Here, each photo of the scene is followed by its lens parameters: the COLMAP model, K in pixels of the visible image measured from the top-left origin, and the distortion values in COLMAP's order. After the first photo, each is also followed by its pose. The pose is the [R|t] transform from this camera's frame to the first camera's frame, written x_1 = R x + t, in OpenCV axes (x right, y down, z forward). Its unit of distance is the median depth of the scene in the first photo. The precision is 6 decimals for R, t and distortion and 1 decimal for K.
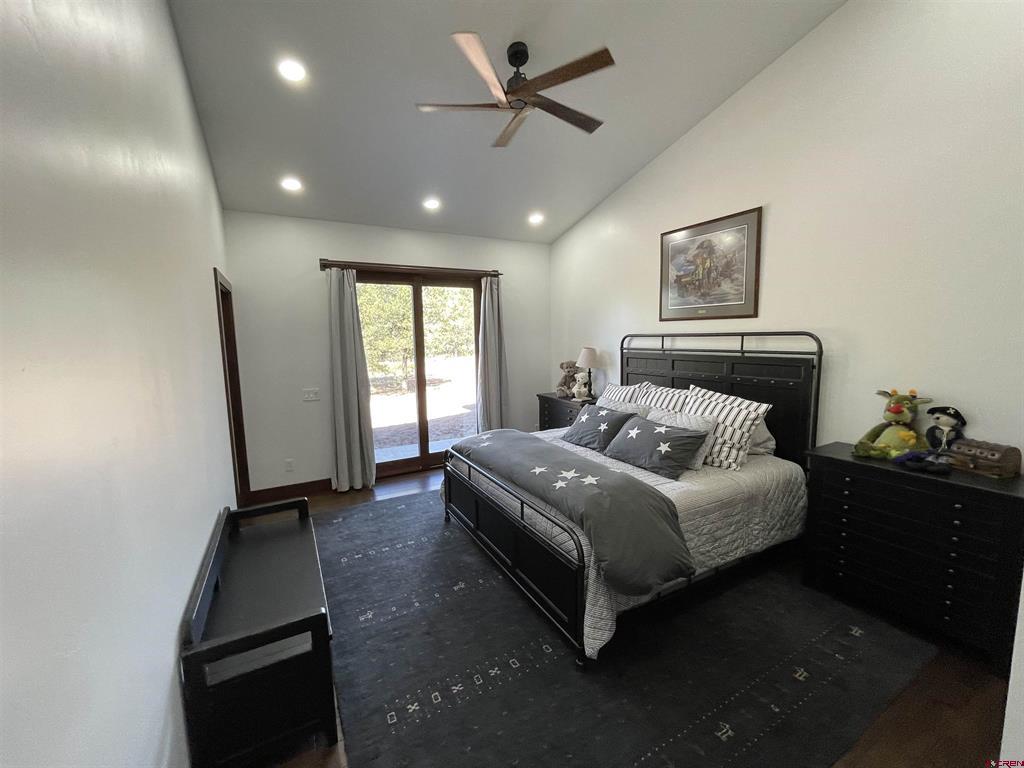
lens RADIAL K [[414.3, 0, 515.8], [0, 414.3, 382.2], [0, 0, 1]] dist [-0.000004, -0.000061]
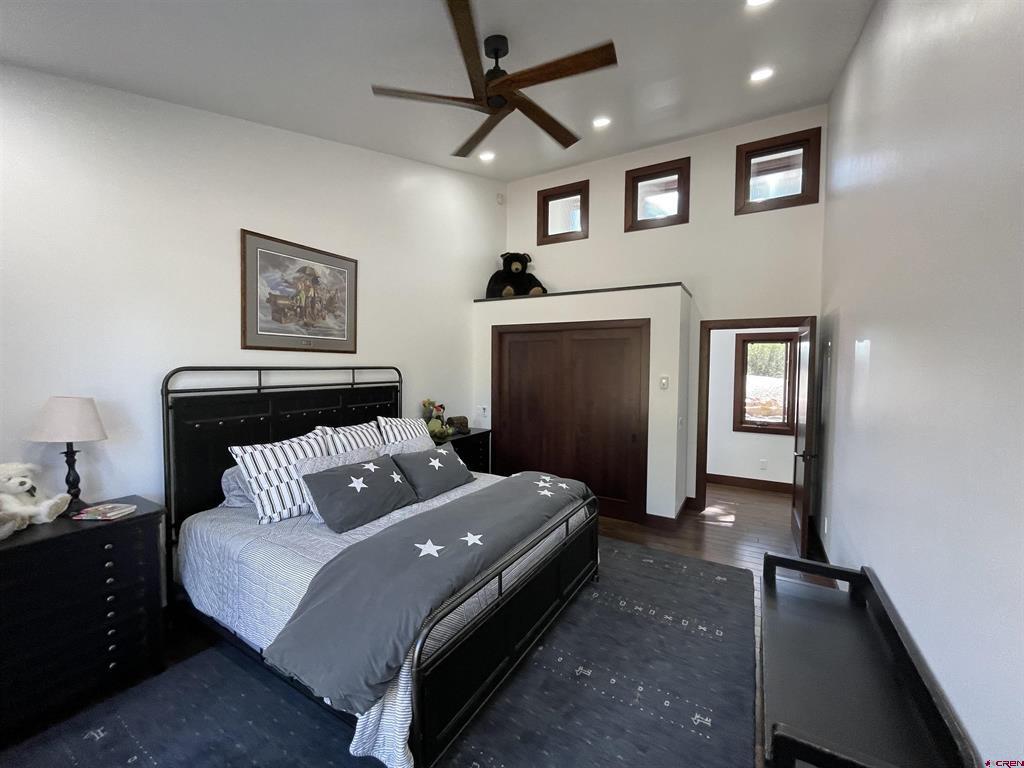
lens RADIAL K [[414.3, 0, 516.6], [0, 414.3, 382.3], [0, 0, 1]] dist [-0.000004, -0.000061]
pose [[-0.506174, -0.020928, 0.862177, -0.573667], [0.101104, 0.991372, 0.083421, -0.116299], [-0.856485, 0.129395, -0.499691, 1.089624]]
